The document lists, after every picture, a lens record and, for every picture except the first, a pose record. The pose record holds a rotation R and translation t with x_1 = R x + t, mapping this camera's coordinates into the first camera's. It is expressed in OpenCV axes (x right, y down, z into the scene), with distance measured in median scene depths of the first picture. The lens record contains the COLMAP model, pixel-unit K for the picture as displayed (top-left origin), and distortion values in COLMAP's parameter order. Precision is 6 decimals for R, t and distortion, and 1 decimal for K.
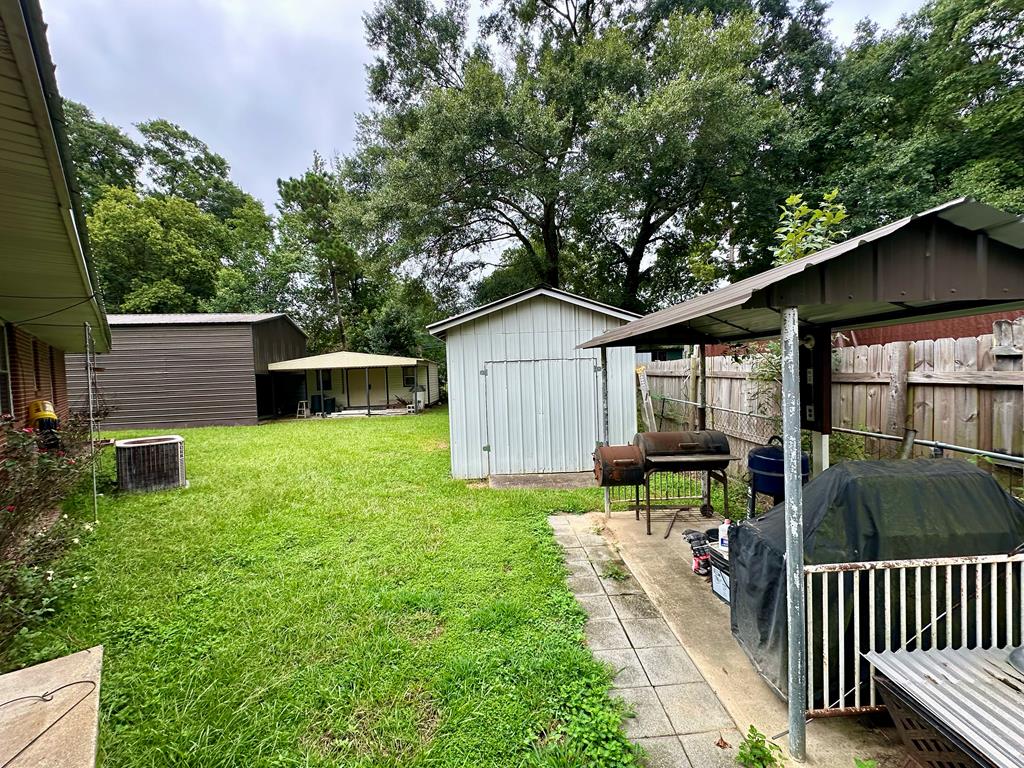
lens RADIAL K [[407.2, 0, 514.2], [0, 407.2, 381.4], [0, 0, 1]] dist [-0.001184, 0.000032]
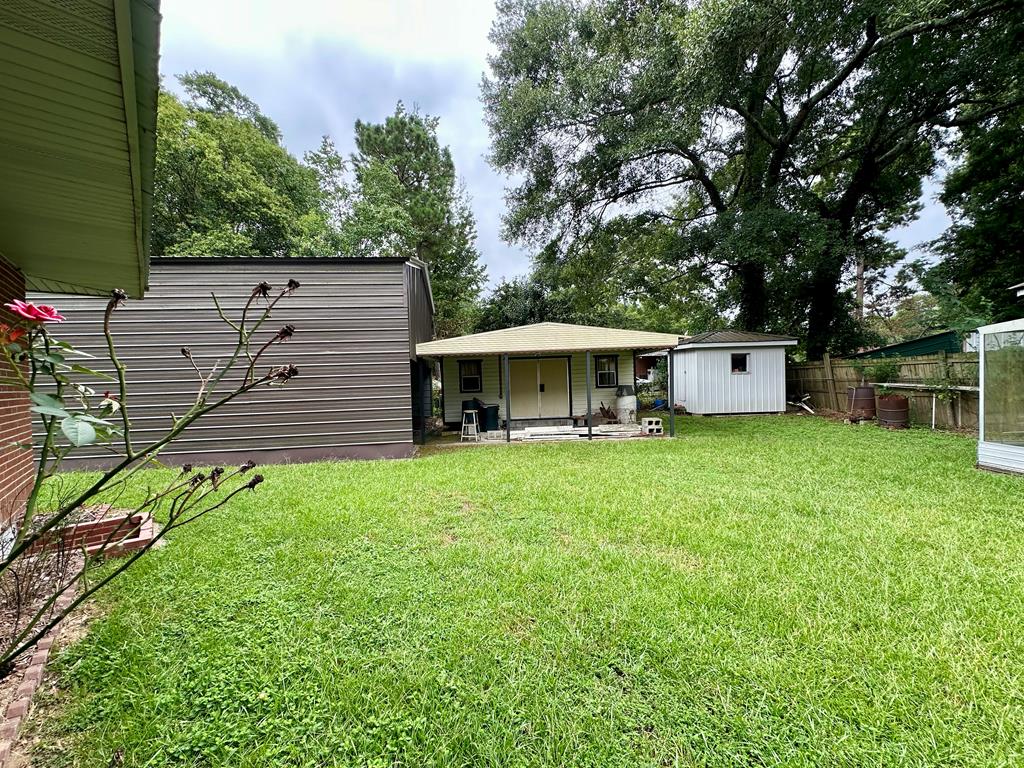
lens RADIAL K [[407.2, 0, 517.0], [0, 407.2, 382.8], [0, 0, 1]] dist [-0.001184, 0.000032]
pose [[0.999148, 0.007056, -0.040669, -0.353245], [-0.007580, 0.999890, -0.012723, 0.013782], [0.040575, 0.013021, 0.999092, 0.357169]]
